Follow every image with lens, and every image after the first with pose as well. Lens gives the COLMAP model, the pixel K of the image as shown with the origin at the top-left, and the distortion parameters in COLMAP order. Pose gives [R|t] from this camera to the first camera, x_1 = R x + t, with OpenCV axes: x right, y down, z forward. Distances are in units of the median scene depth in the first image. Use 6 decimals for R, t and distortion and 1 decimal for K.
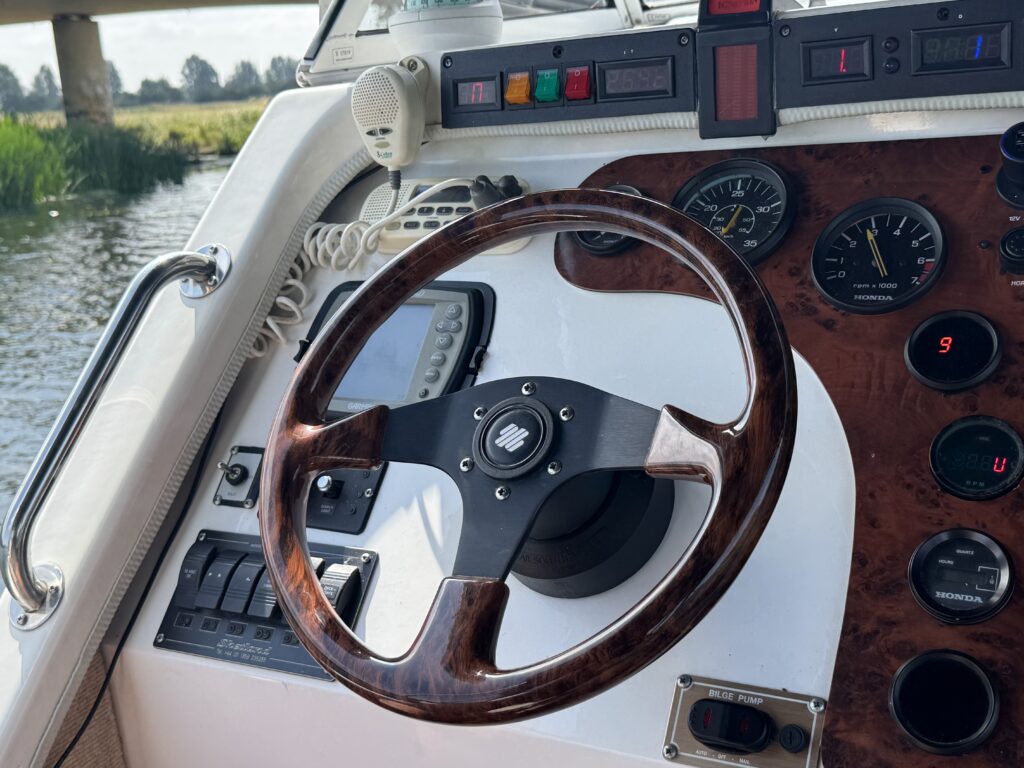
lens RADIAL K [[1217.2, 0, 512.0], [0, 1217.2, 384.0], [0, 0, 1]] dist [0.060085, -0.020247]
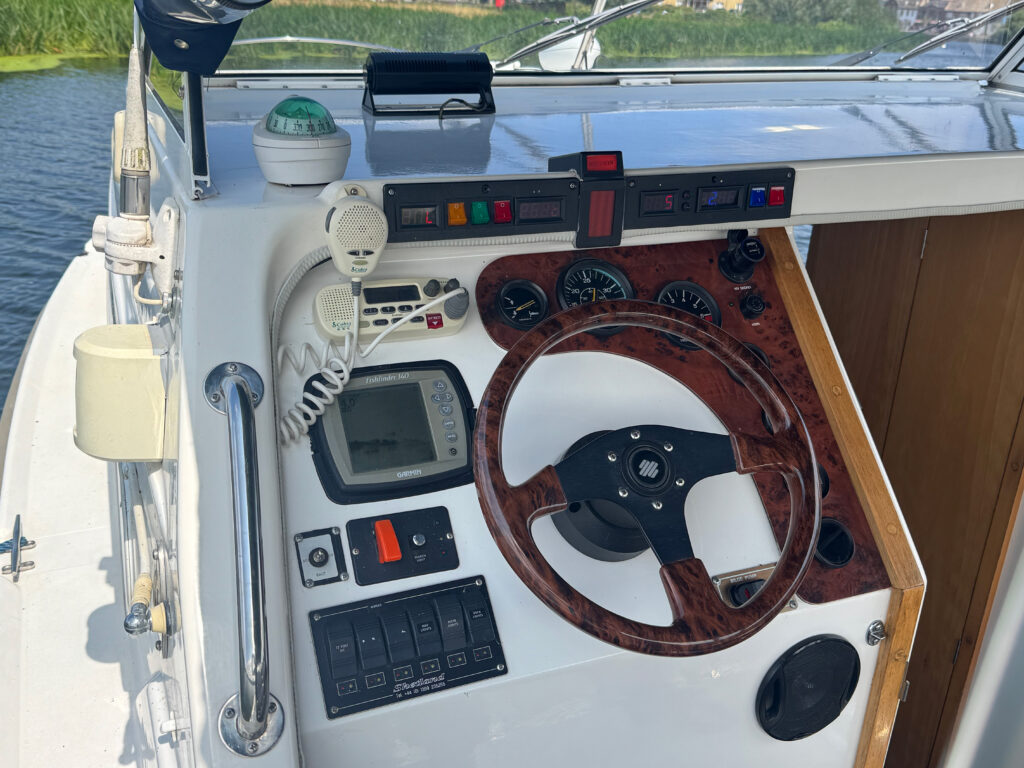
lens RADIAL K [[1008.7, 0, 512.0], [0, 1008.7, 384.0], [0, 0, 1]] dist [0.054155, -0.011816]
pose [[0.605222, -0.185012, 0.774259, -0.871298], [0.115117, 0.982735, 0.144844, -0.216747], [-0.787689, 0.001467, 0.616071, 0.270241]]
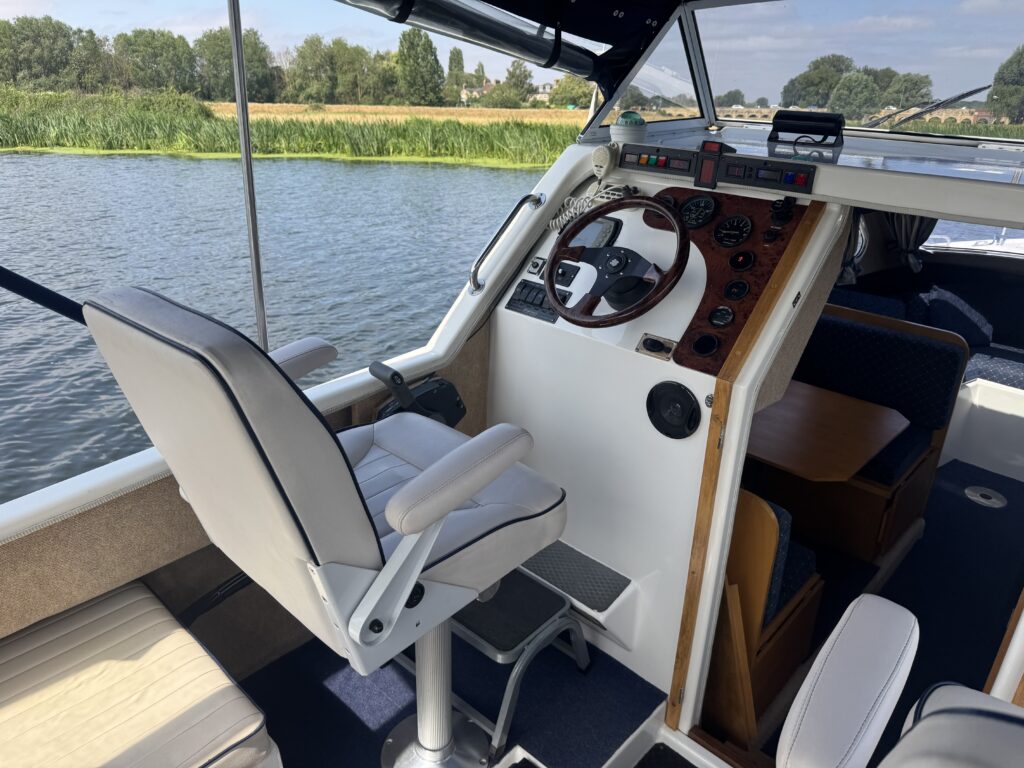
lens RADIAL K [[732.1, 0, 529.6], [0, 732.1, 386.7], [0, 0, 1]] dist [0.004501, -0.011226]
pose [[0.965473, 0.208520, -0.156144, 0.145075], [-0.183063, 0.969525, 0.162817, 0.077755], [0.185336, -0.128611, 0.974223, -1.025617]]
